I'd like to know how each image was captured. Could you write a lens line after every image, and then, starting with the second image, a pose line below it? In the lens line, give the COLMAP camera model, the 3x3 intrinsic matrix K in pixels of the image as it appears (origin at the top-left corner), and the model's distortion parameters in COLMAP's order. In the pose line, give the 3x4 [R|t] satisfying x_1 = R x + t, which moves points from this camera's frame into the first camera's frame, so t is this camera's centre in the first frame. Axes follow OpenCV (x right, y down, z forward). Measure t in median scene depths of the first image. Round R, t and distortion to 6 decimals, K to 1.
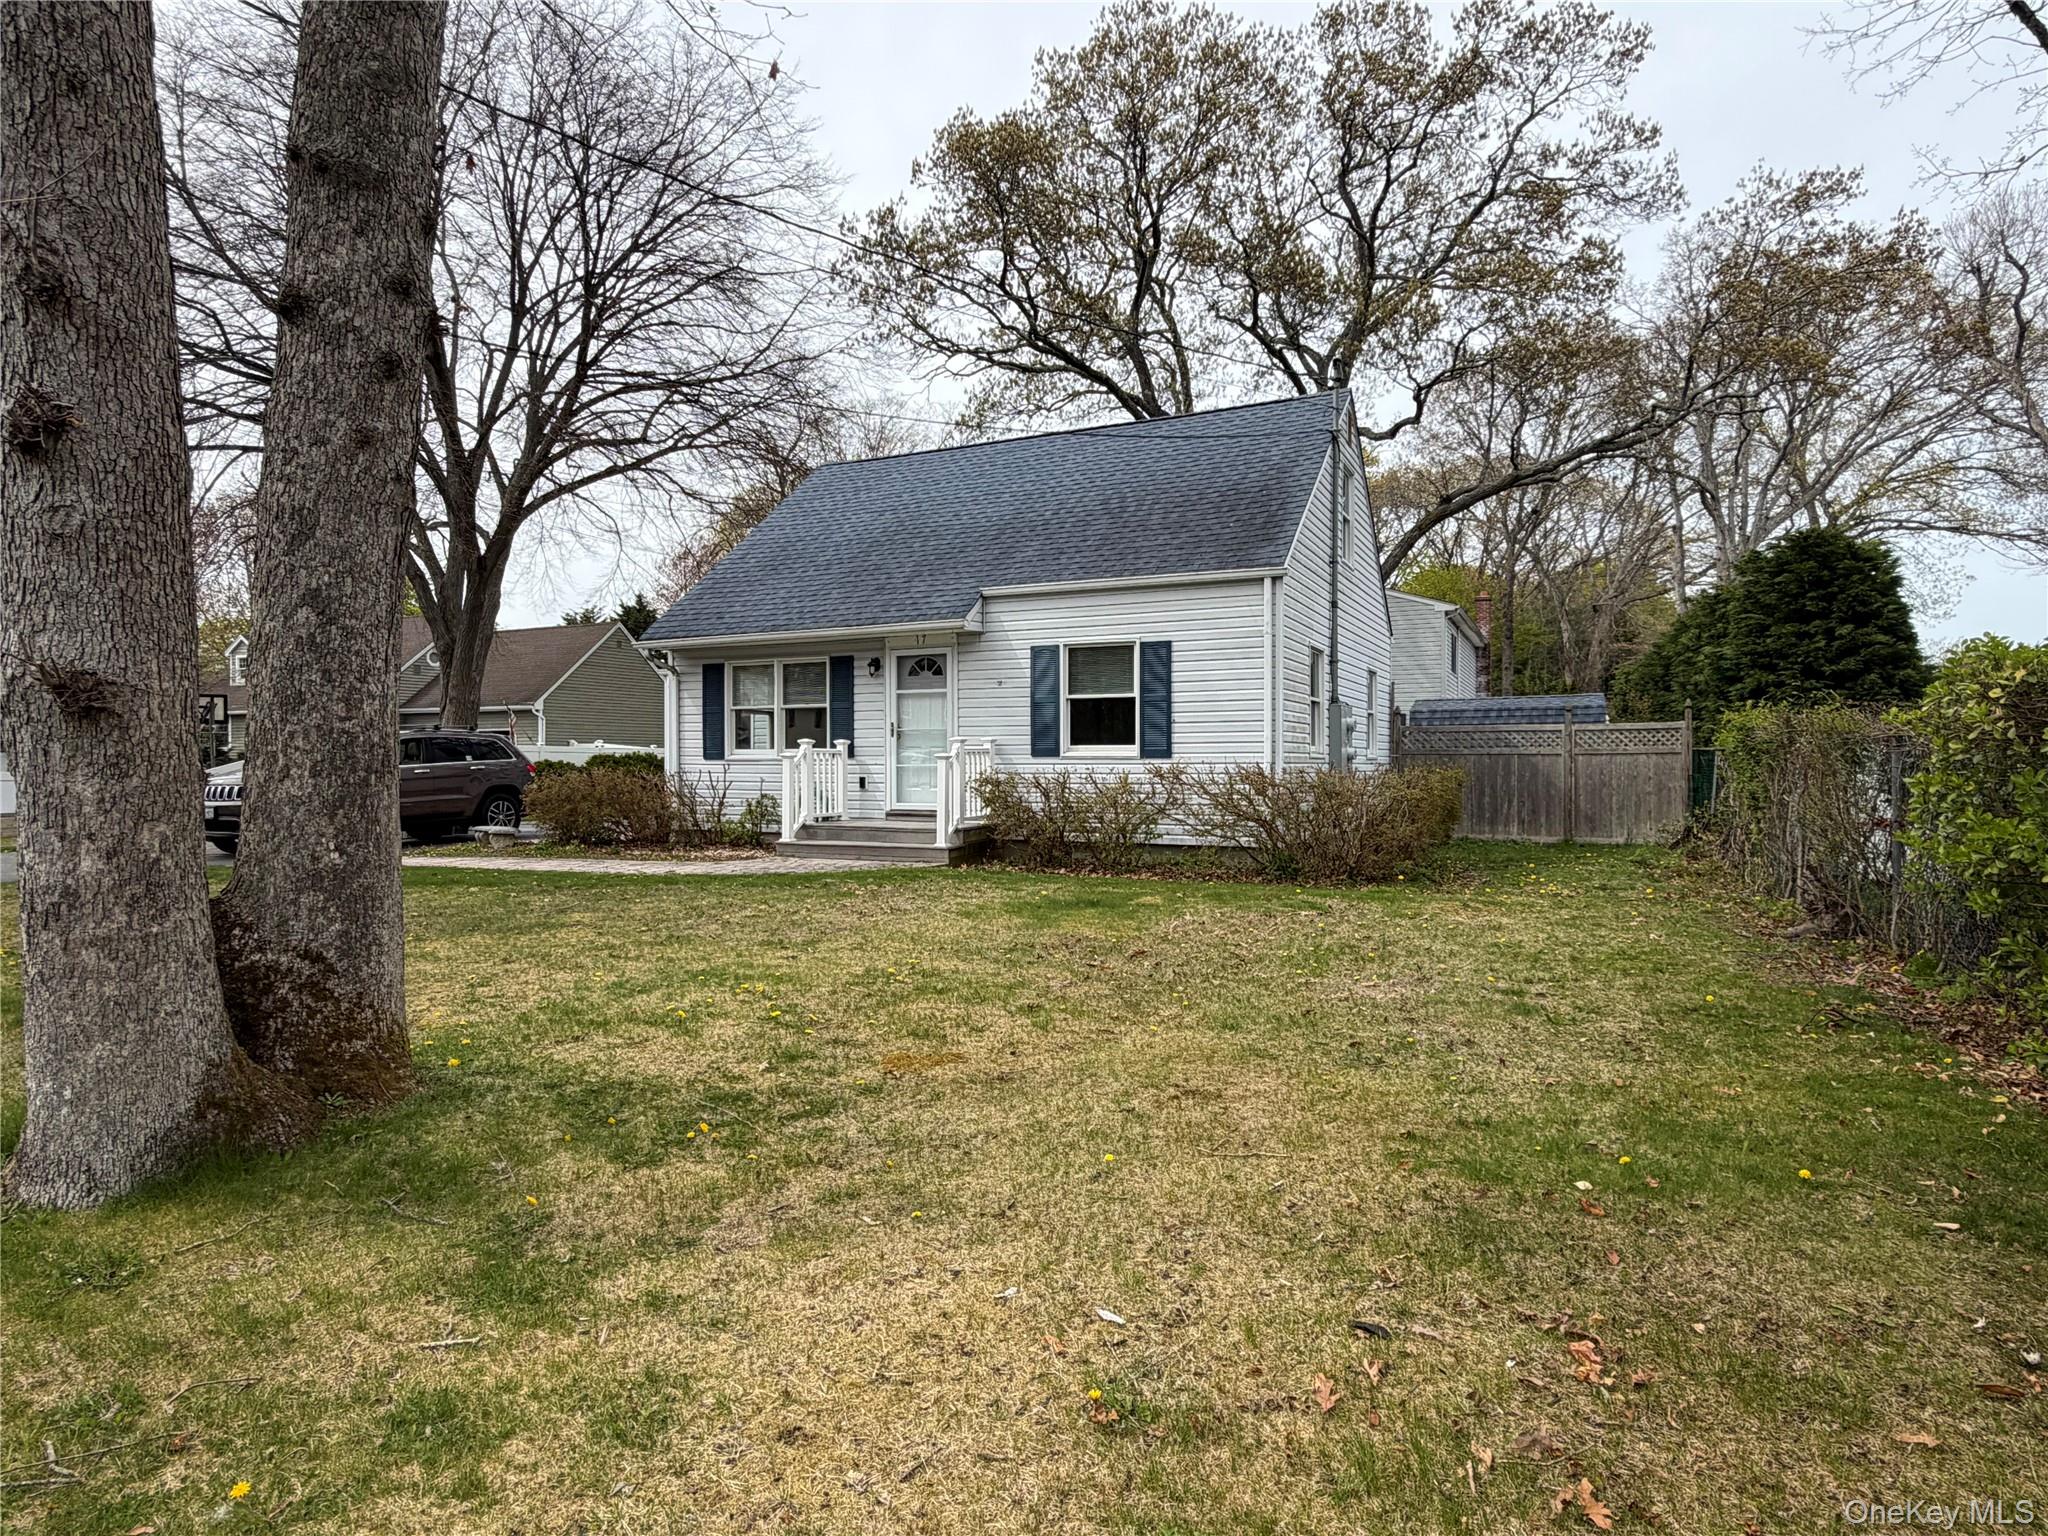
lens RADIAL K [[1136.5, 0, 1023.3], [0, 1136.5, 768.4], [0, 0, 1]] dist [-0.002599, -0.000388]
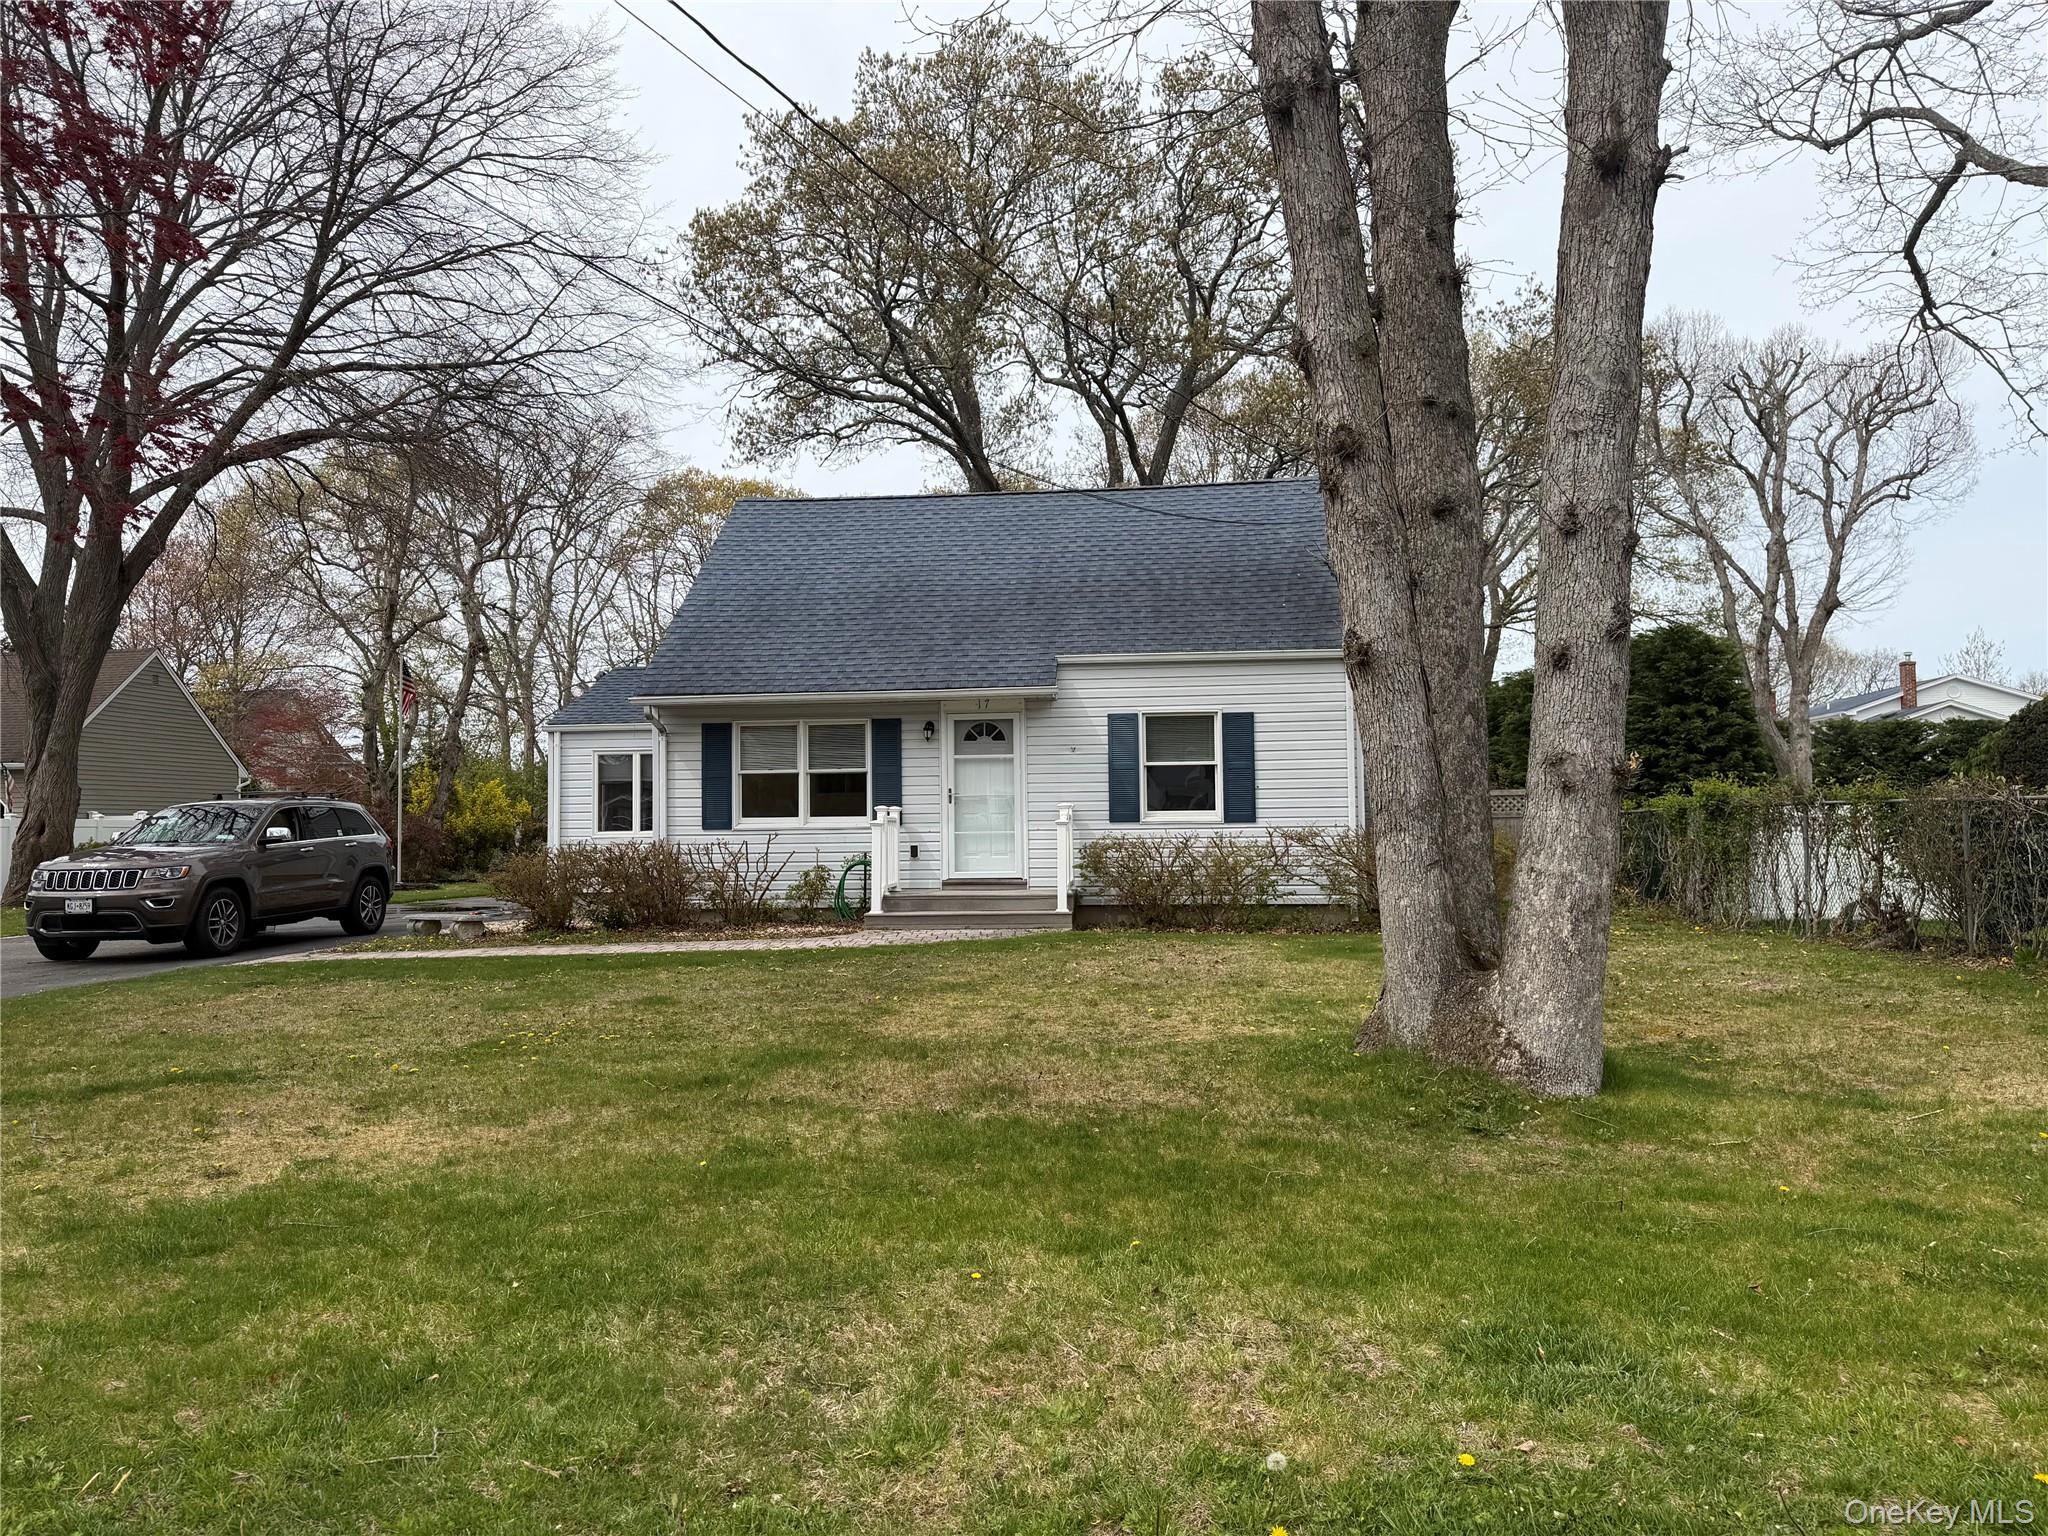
lens RADIAL K [[1434.9, 0, 1020.3], [0, 1434.9, 757.3], [0, 0, 1]] dist [0.008771, 0.000216]
pose [[0.937995, 0.007721, 0.346563, -0.512435], [0.012969, 0.998270, -0.057343, 0.004129], [-0.346406, 0.058282, 0.936272, -0.175804]]
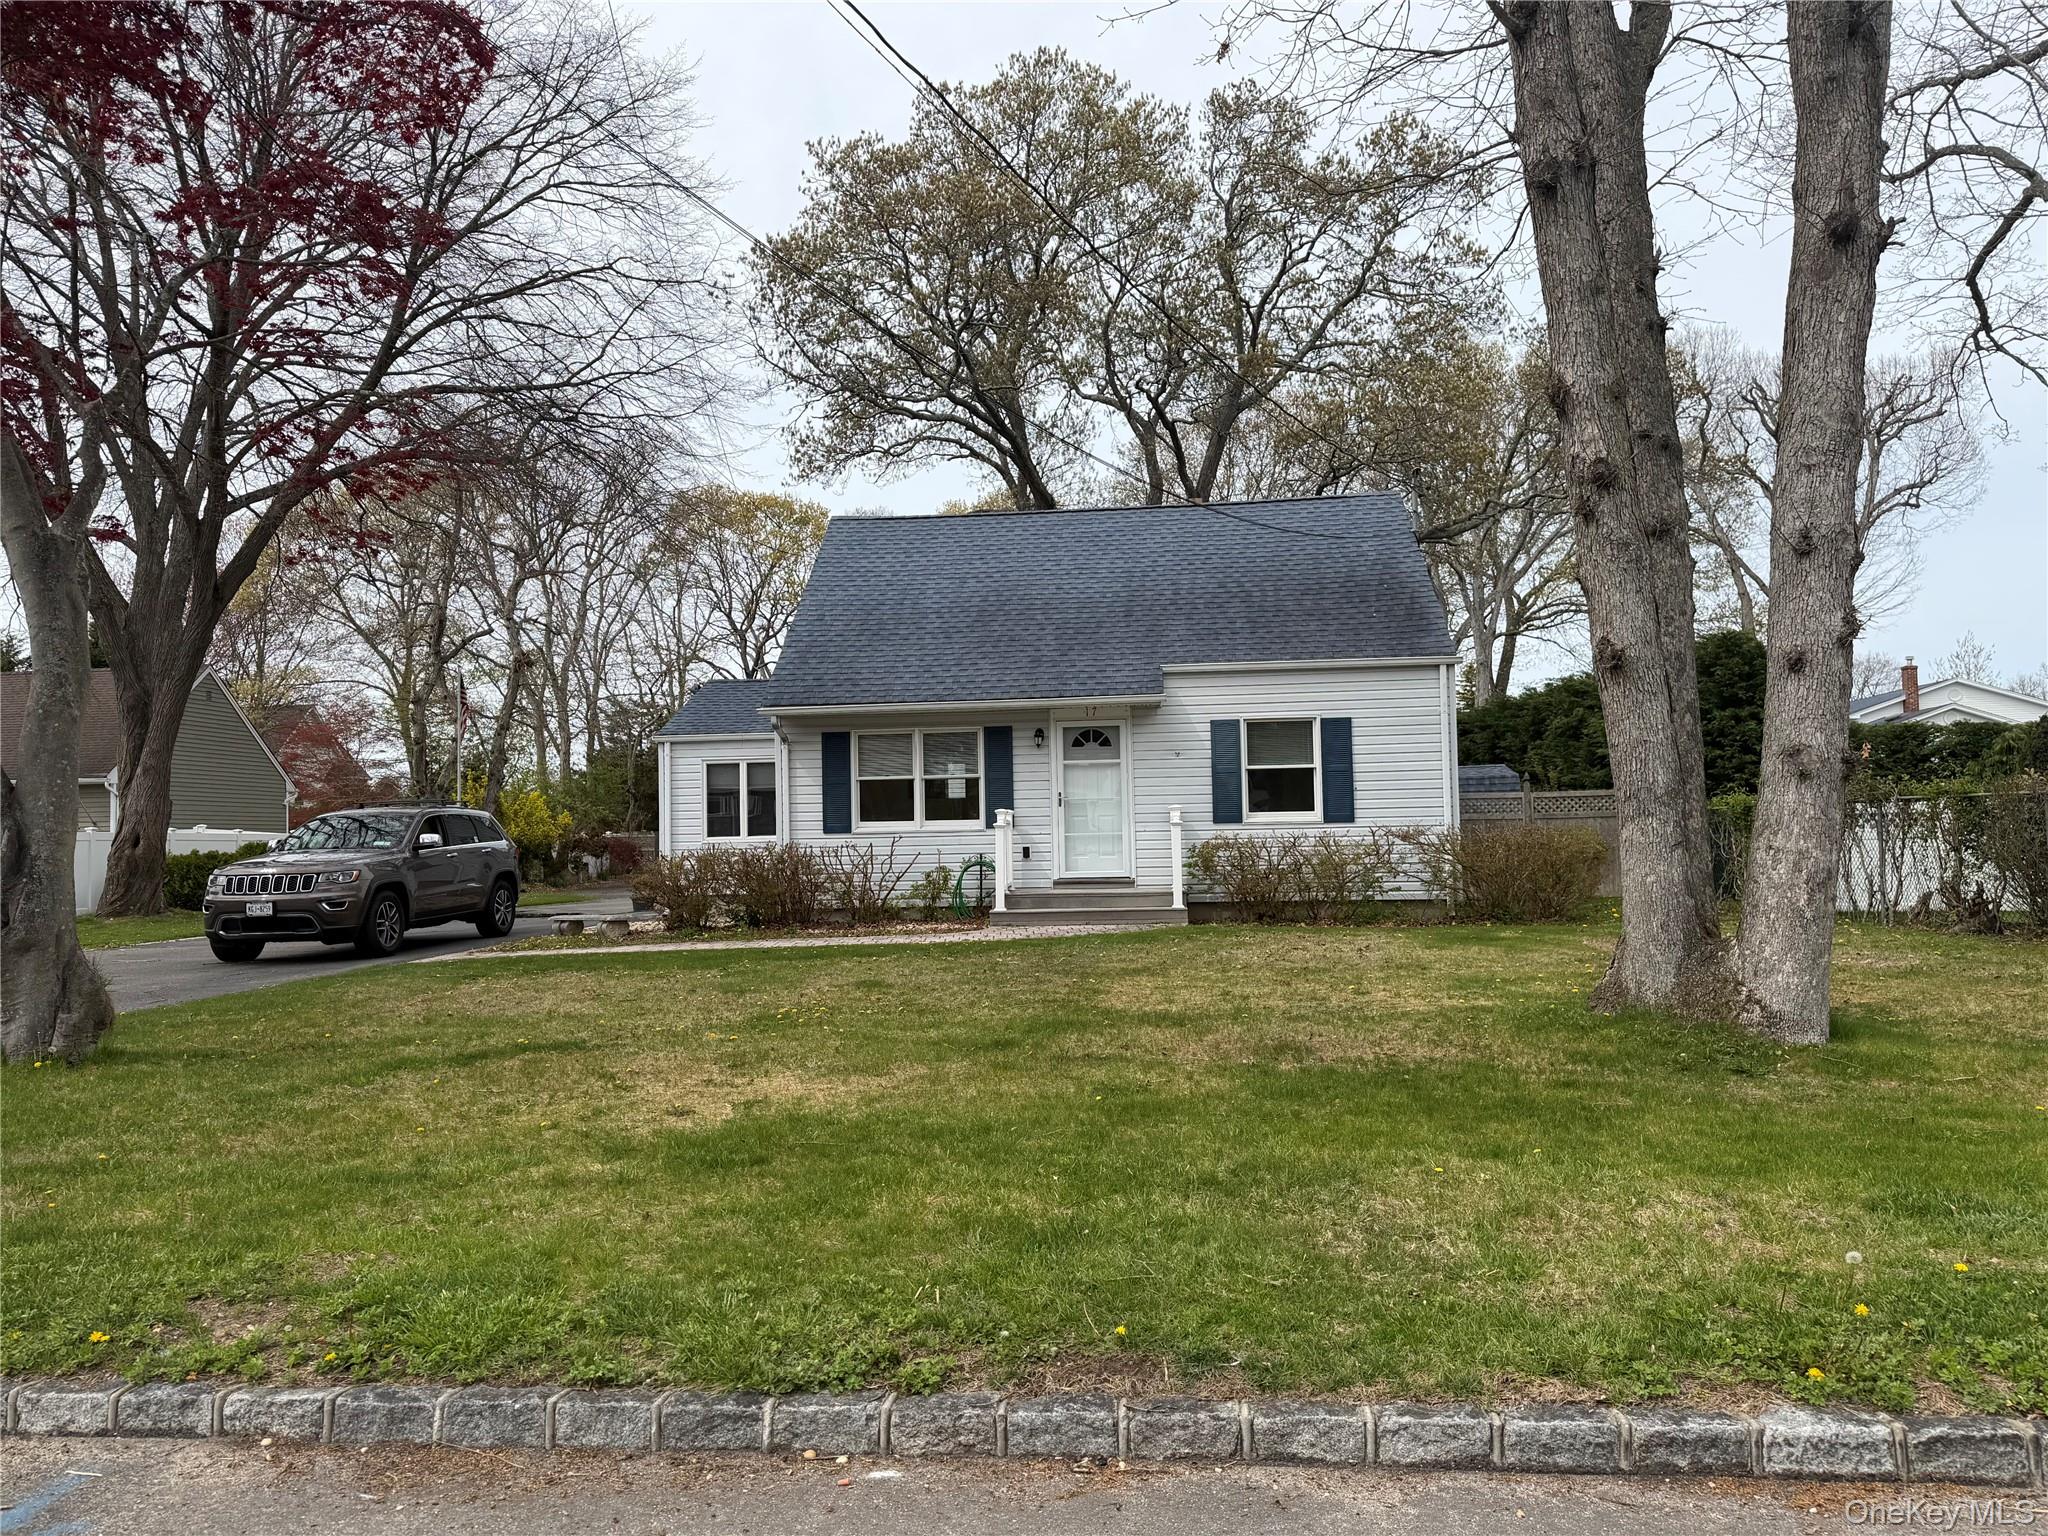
lens RADIAL K [[1432.4, 0, 1024.0], [0, 1432.4, 768.0], [0, 0, 1]] dist [0.008989, -0.003557]
pose [[0.934696, 0.000537, 0.355449, -0.637435], [0.021111, 0.998150, -0.057022, 0.010743], [-0.354822, 0.060802, 0.932955, -0.194891]]
